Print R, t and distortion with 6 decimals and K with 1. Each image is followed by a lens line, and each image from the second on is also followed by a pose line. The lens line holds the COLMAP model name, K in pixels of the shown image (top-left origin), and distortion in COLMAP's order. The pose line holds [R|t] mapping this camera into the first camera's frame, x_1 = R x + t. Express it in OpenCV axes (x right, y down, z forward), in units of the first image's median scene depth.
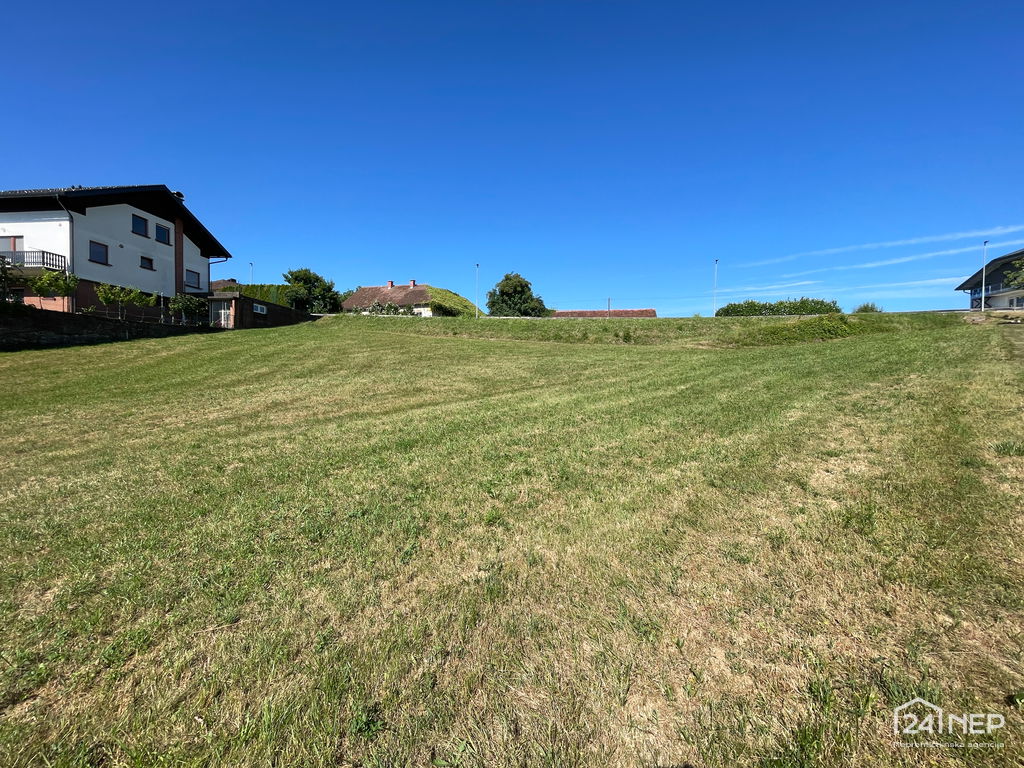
lens RADIAL K [[415.4, 0, 512.8], [0, 415.4, 382.5], [0, 0, 1]] dist [0.000841, -0.000458]
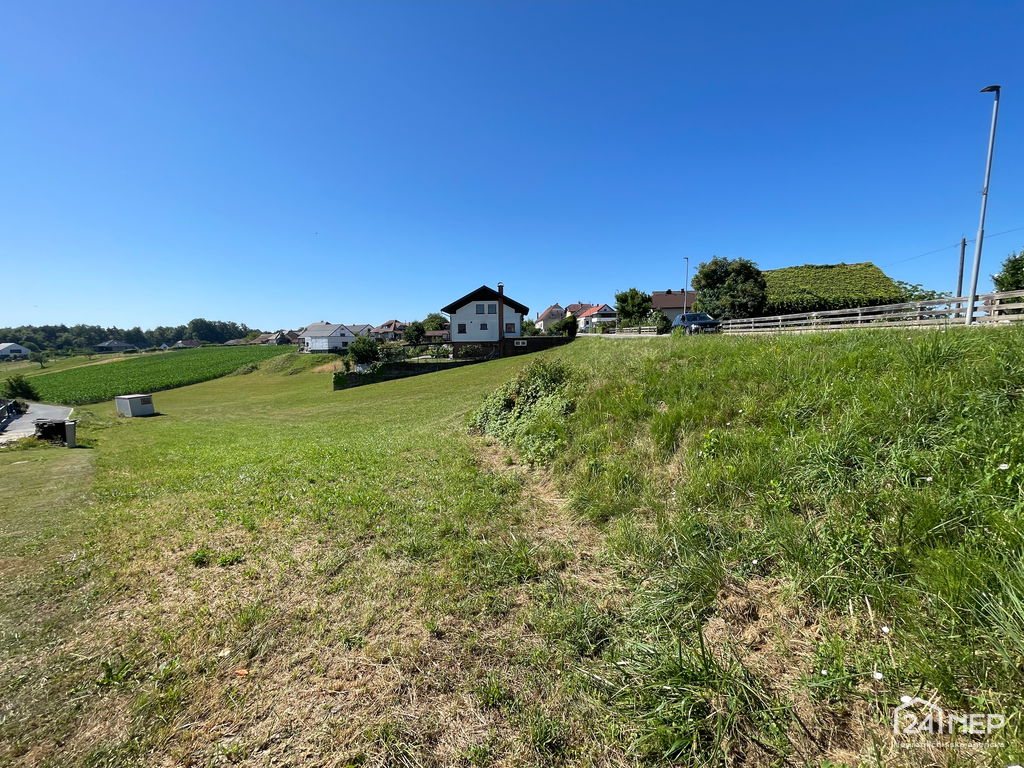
lens RADIAL K [[415.4, 0, 513.3], [0, 415.4, 388.6], [0, 0, 1]] dist [0.000841, -0.000458]
pose [[0.067513, 0.098899, -0.992805, 0.732336], [-0.000877, 0.995081, 0.099066, -0.120006], [0.997718, -0.005818, 0.067267, 0.642898]]
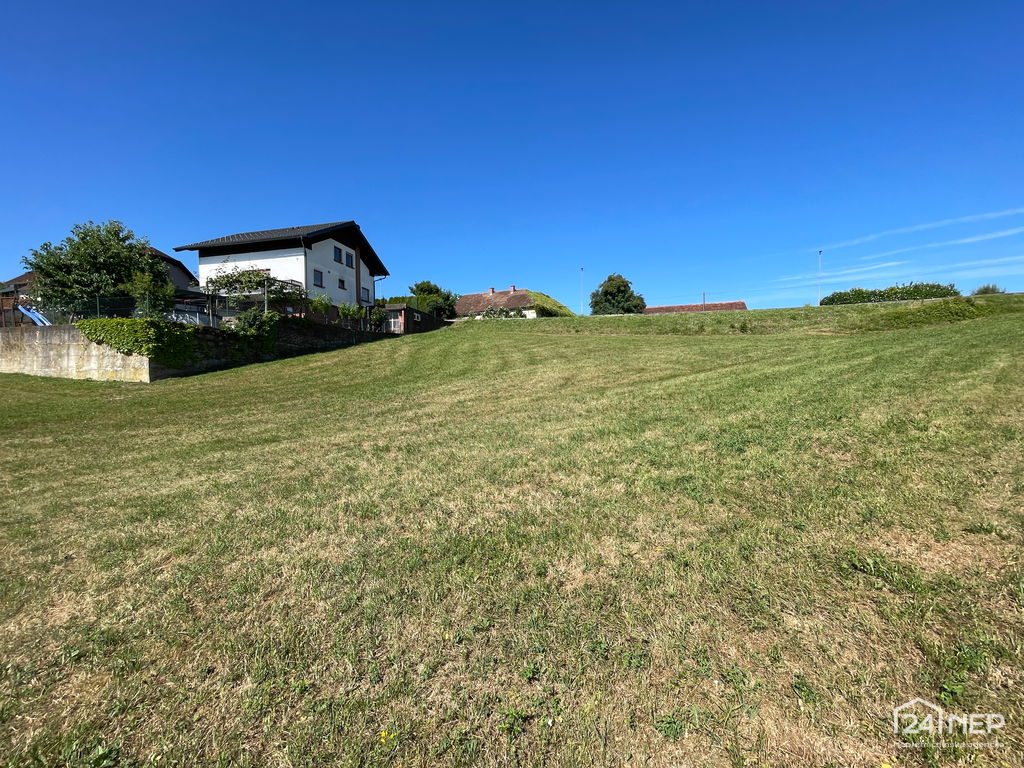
lens RADIAL K [[415.4, 0, 510.6], [0, 415.4, 387.2], [0, 0, 1]] dist [0.000841, -0.000458]
pose [[0.991984, -0.023832, -0.124099, -0.147785], [0.024813, 0.999672, 0.006360, 0.017488], [0.123907, -0.009388, 0.992249, -0.114369]]
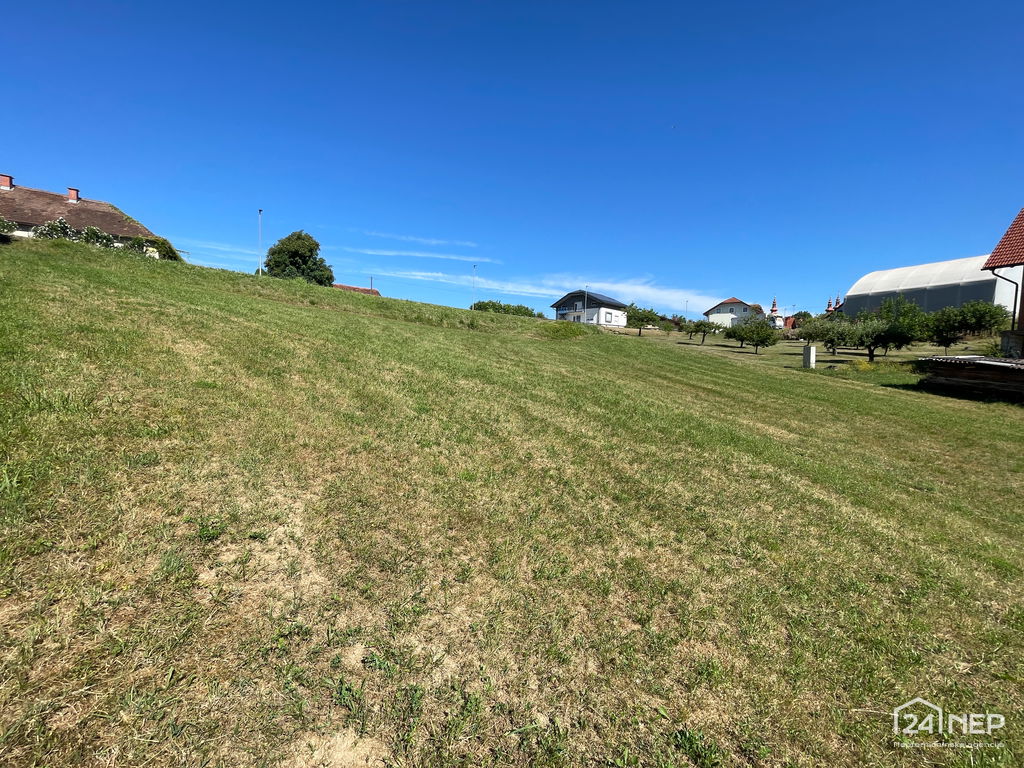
lens RADIAL K [[415.4, 0, 507.9], [0, 415.4, 388.7], [0, 0, 1]] dist [0.000841, -0.000458]
pose [[0.586071, -0.050163, 0.808706, -0.476194], [-0.012103, 0.997428, 0.070640, -0.008824], [-0.810170, -0.051188, 0.583956, 0.153278]]
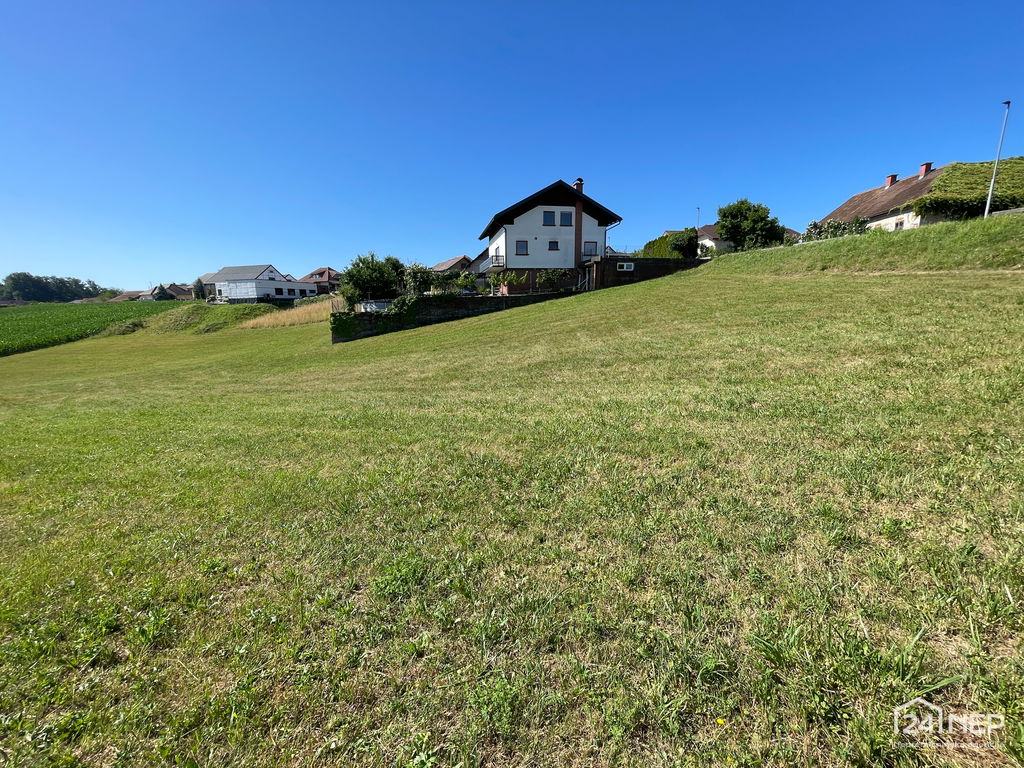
lens RADIAL K [[415.4, 0, 508.6], [0, 415.4, 386.3], [0, 0, 1]] dist [0.000841, -0.000458]
pose [[0.276282, 0.161954, -0.947333, 0.278215], [0.005269, 0.985429, 0.170003, -0.042192], [0.961062, -0.051960, 0.271403, 0.298722]]
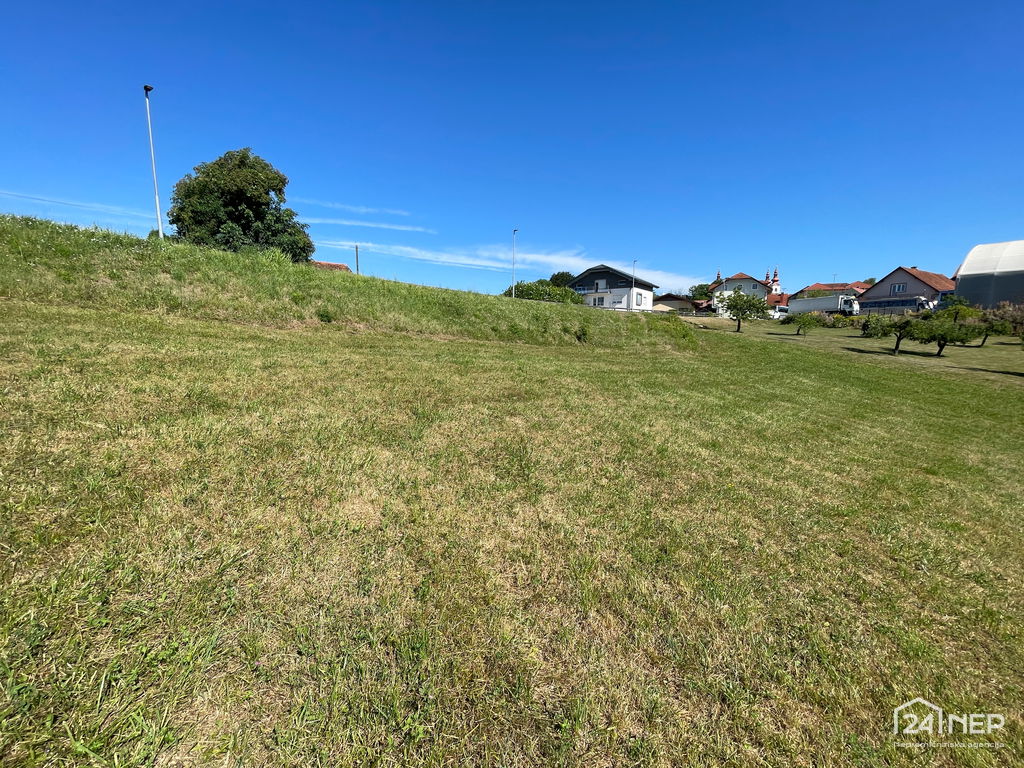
lens RADIAL K [[415.4, 0, 508.6], [0, 415.4, 389.0], [0, 0, 1]] dist [0.000841, -0.000458]
pose [[0.457322, -0.124869, 0.880491, -0.289757], [0.010483, 0.990781, 0.135065, -0.084838], [-0.889240, -0.052538, 0.454415, 0.588916]]
